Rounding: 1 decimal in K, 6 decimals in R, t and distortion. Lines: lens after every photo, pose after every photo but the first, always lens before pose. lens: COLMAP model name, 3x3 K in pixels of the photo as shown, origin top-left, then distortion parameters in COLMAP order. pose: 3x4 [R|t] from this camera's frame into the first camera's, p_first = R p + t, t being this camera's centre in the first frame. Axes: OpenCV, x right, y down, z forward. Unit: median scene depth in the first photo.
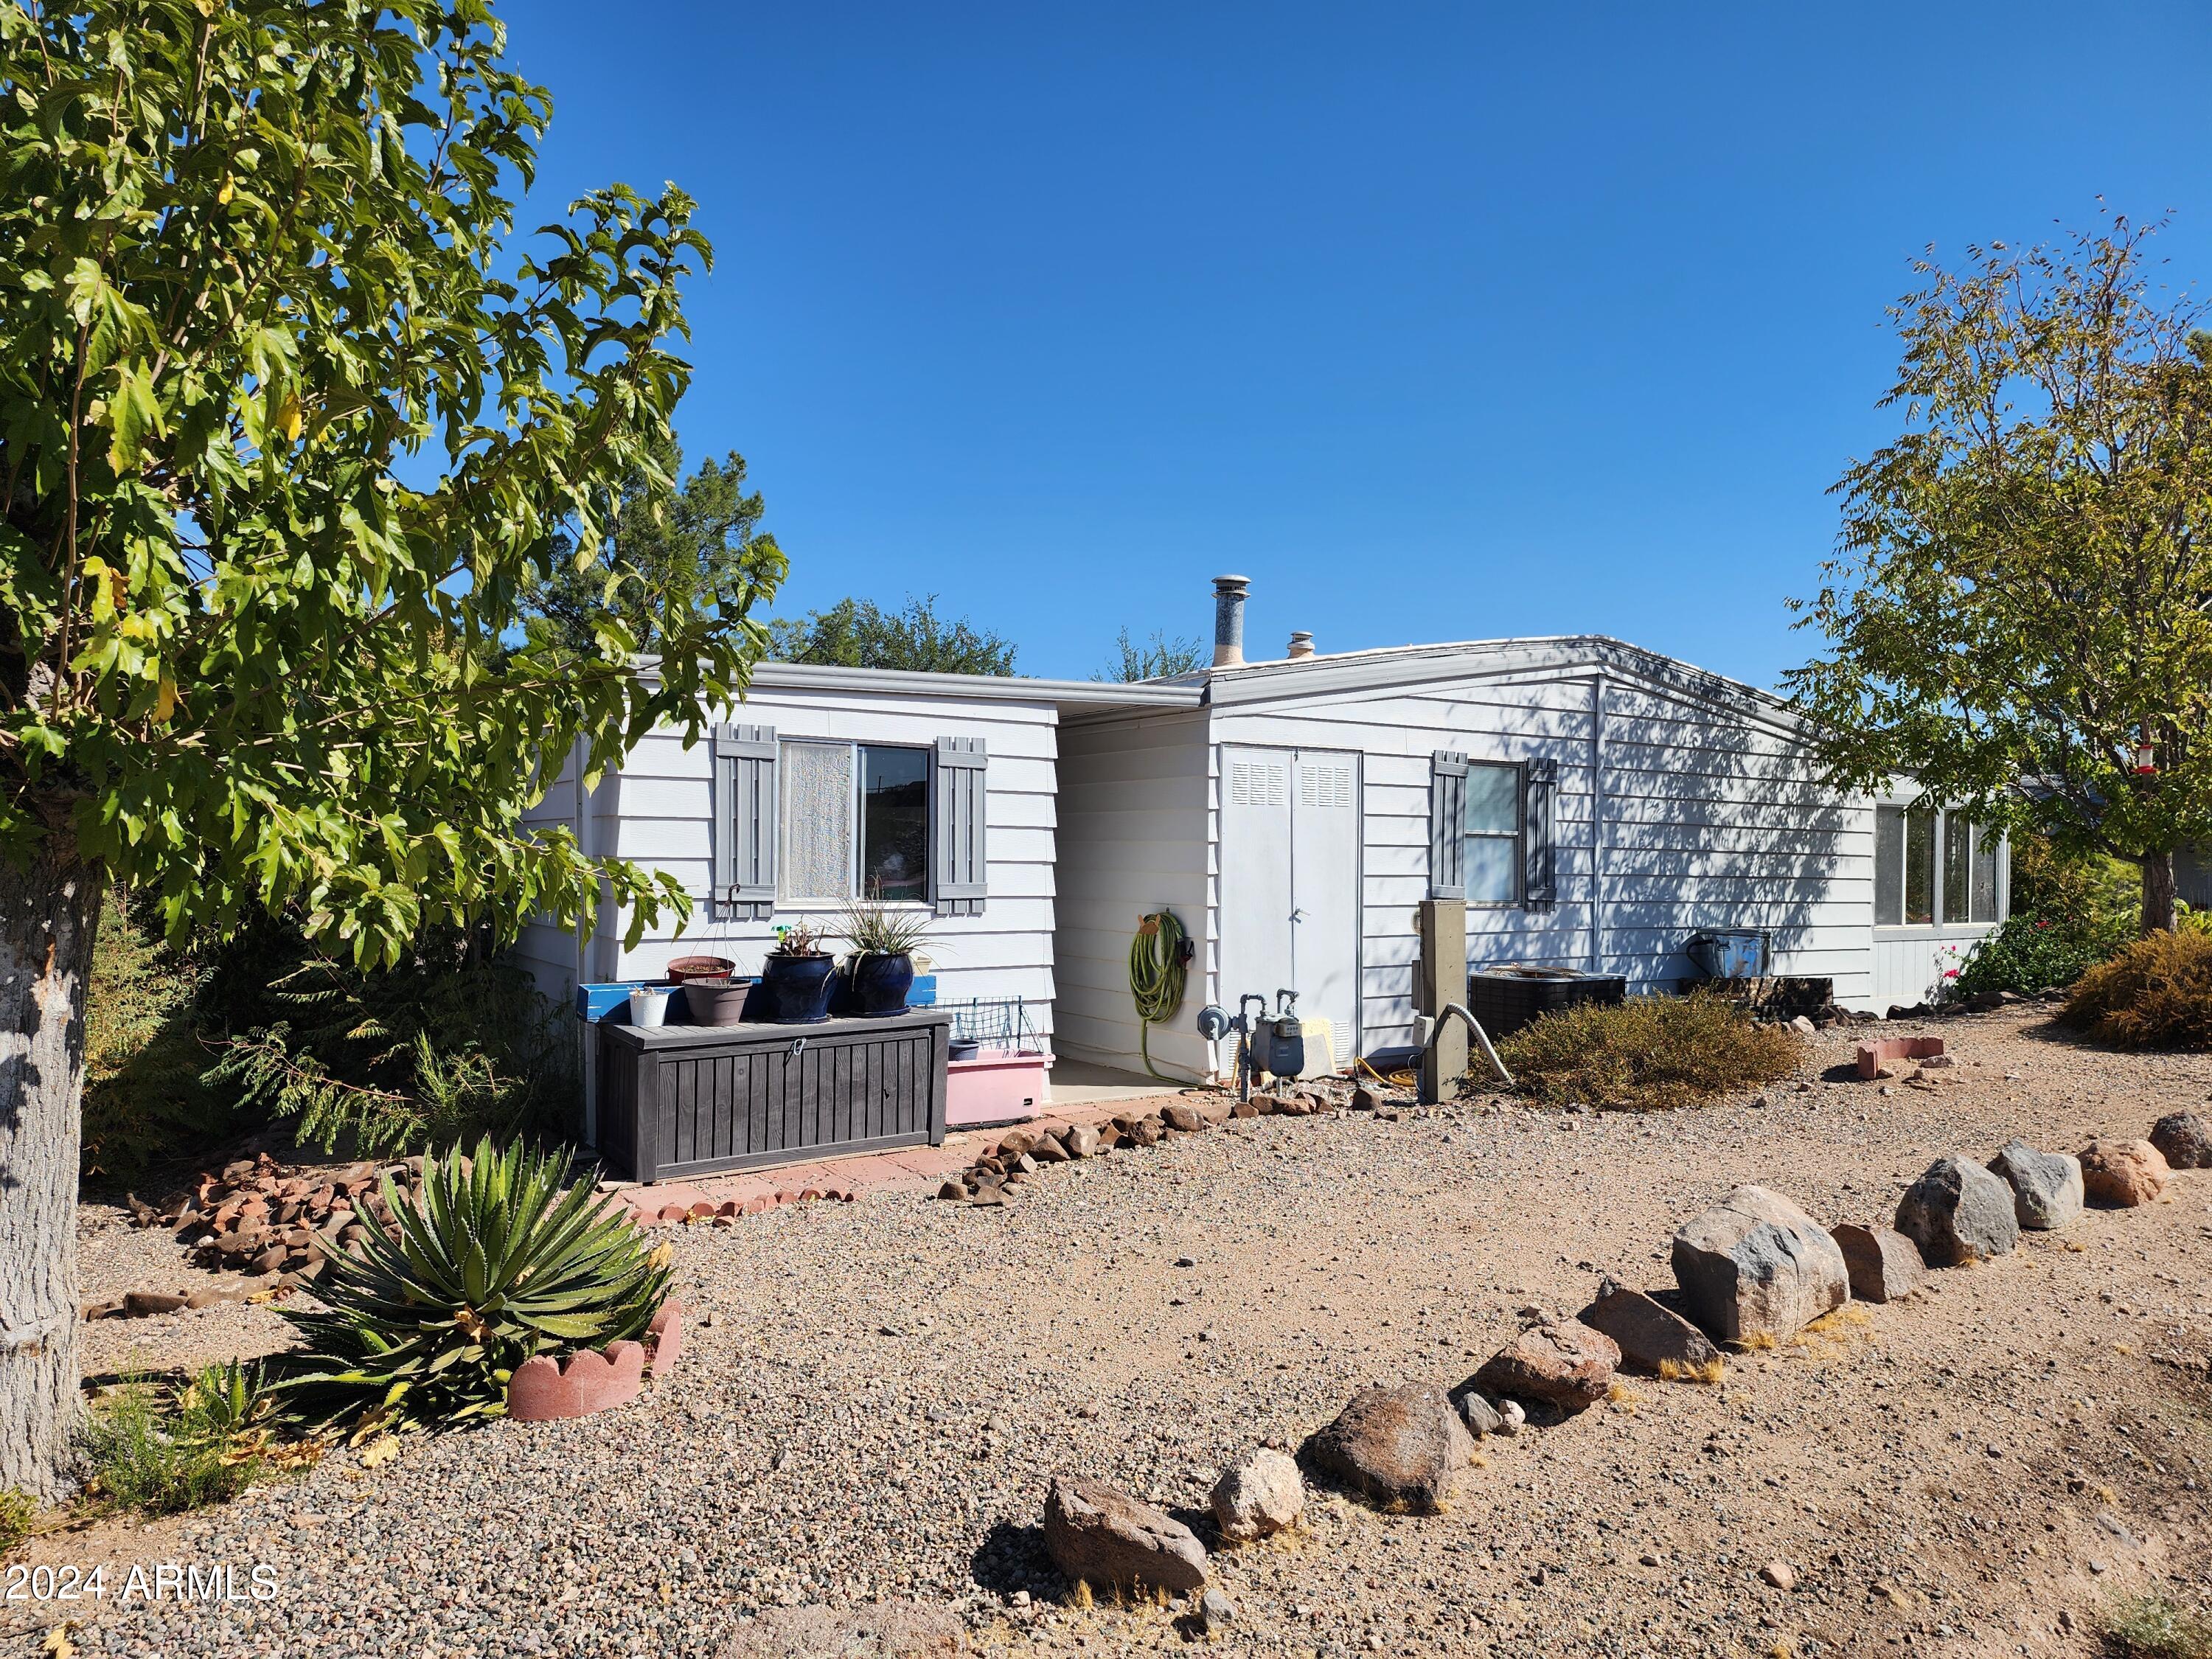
lens RADIAL K [[1472.4, 0, 1138.7], [0, 1472.4, 844.5], [0, 0, 1]] dist [0.065356, -0.063665]
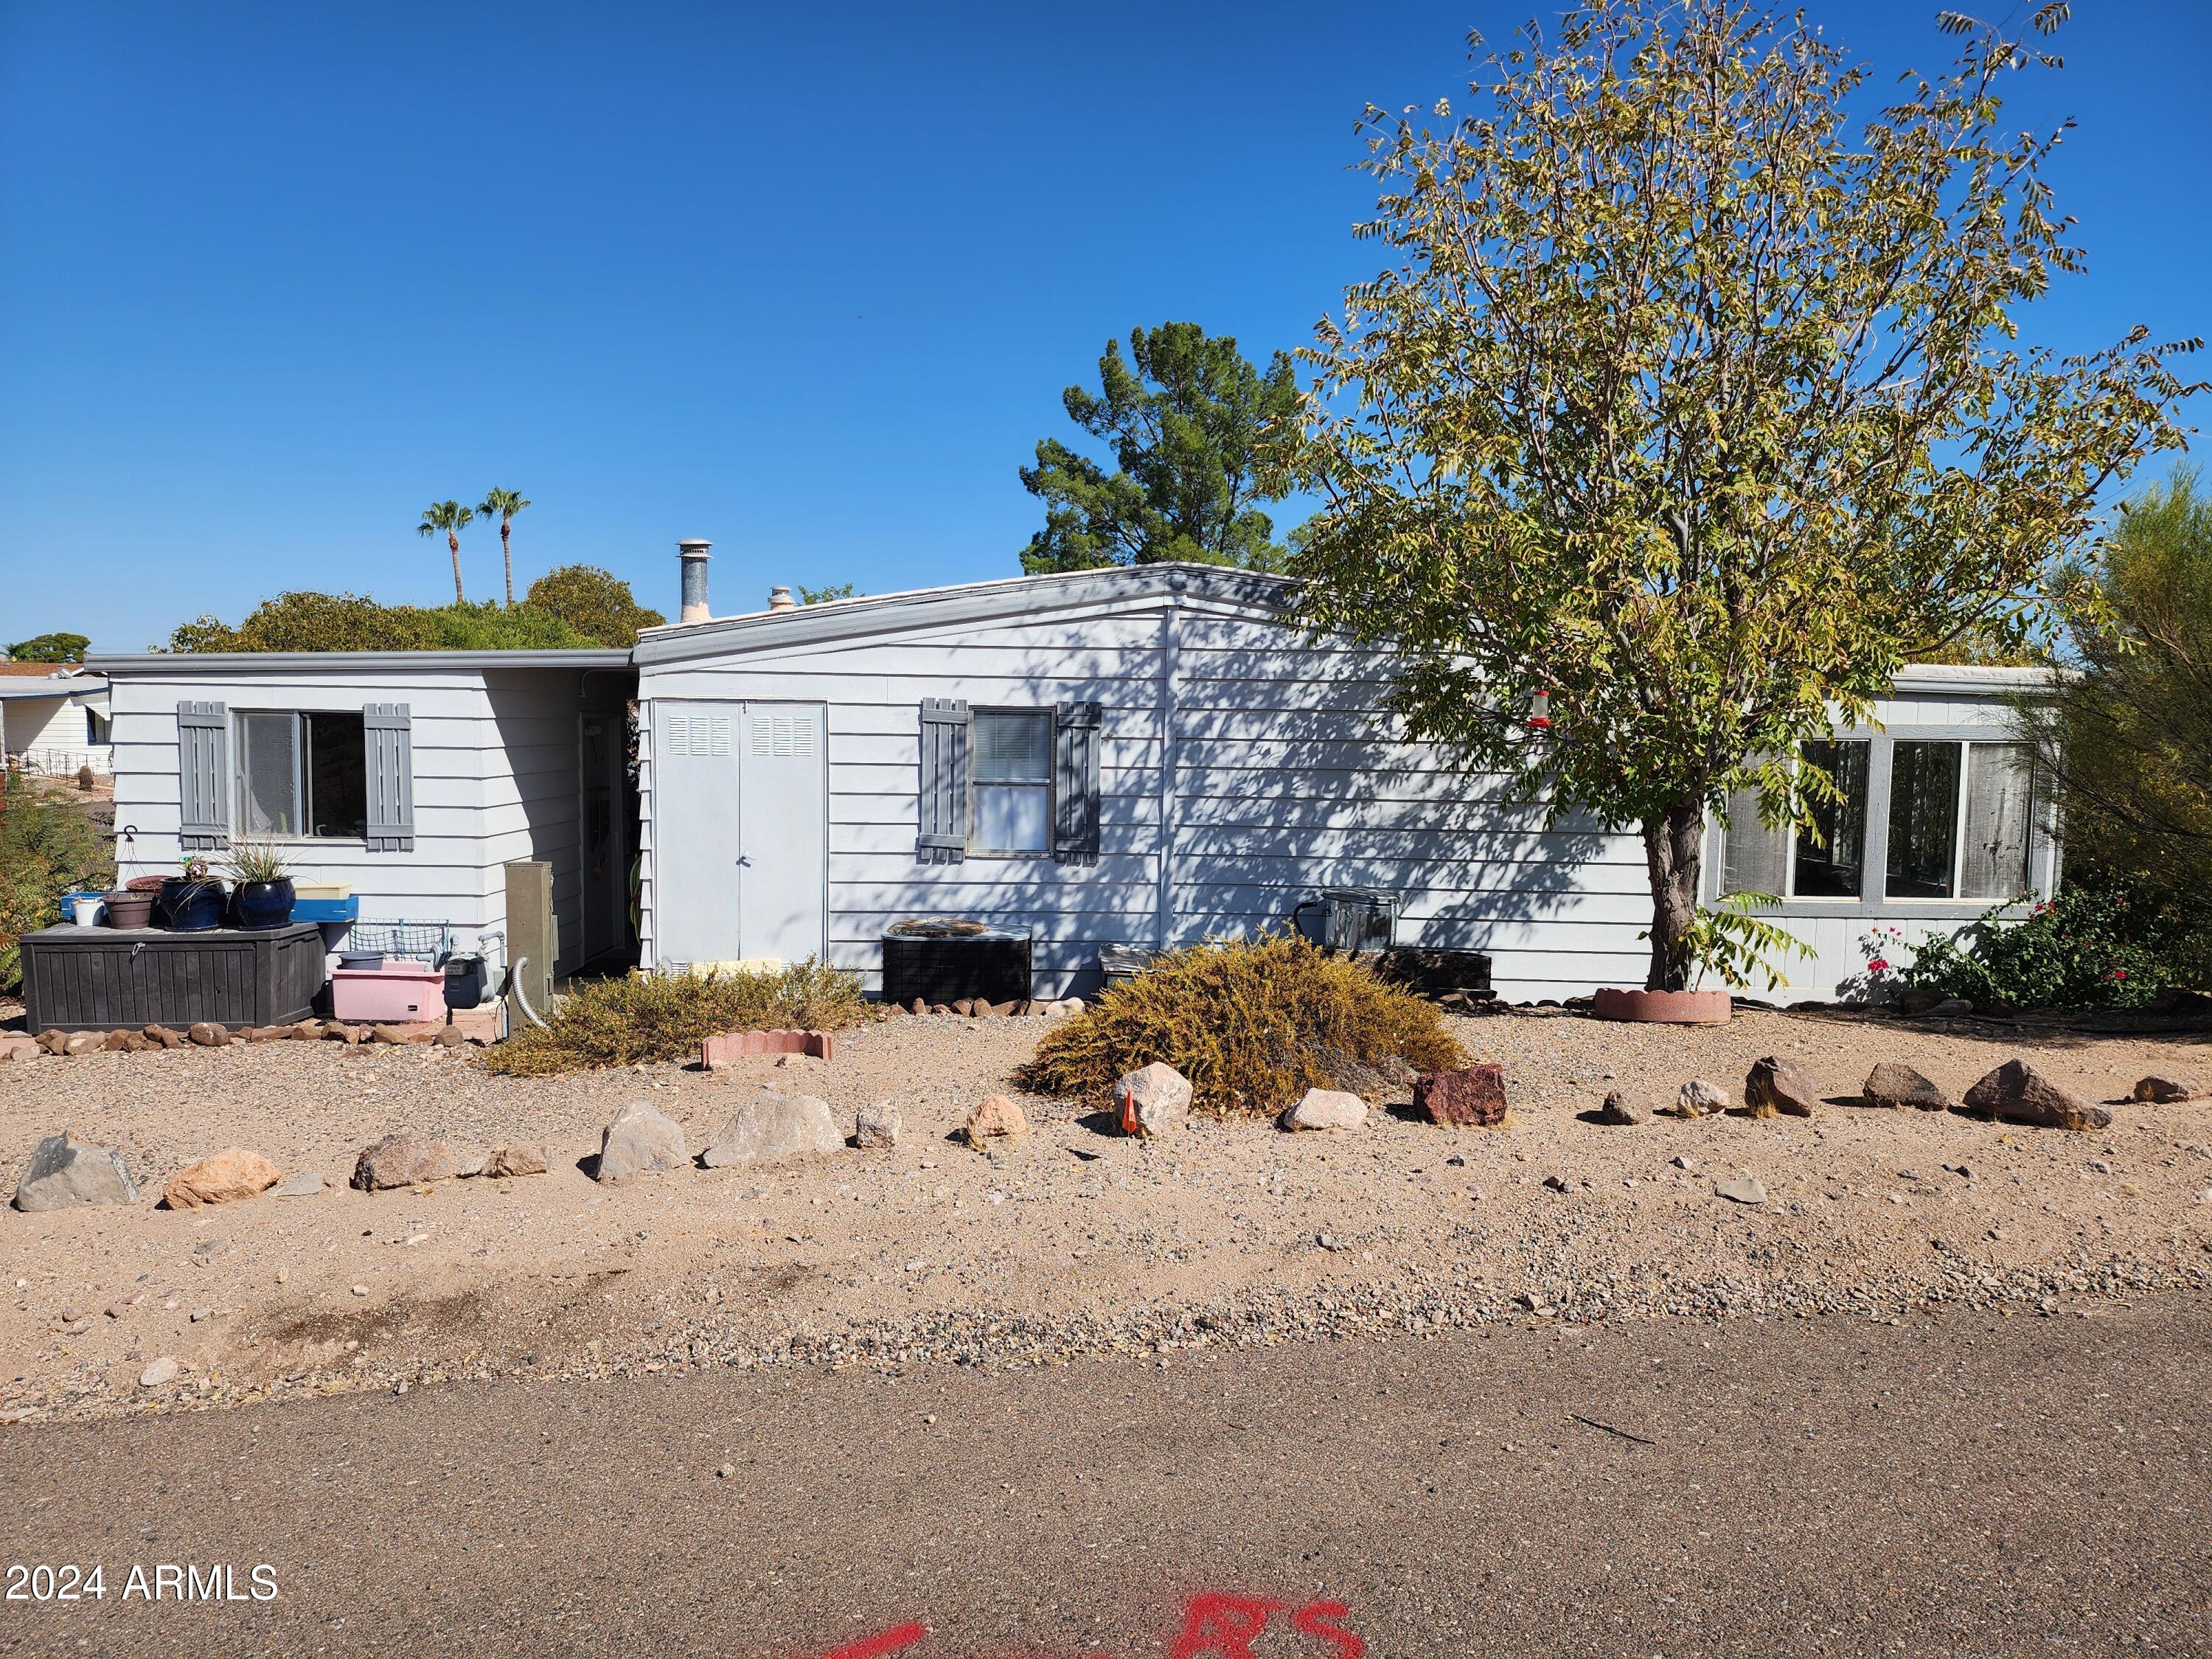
lens RADIAL K [[1472.4, 0, 1138.7], [0, 1472.4, 844.5], [0, 0, 1]] dist [0.065356, -0.063665]
pose [[0.850610, 0.044835, -0.523882, 0.799213], [-0.000016, 0.996360, 0.085245, -0.047143], [0.525797, -0.072502, 0.847515, 0.217393]]
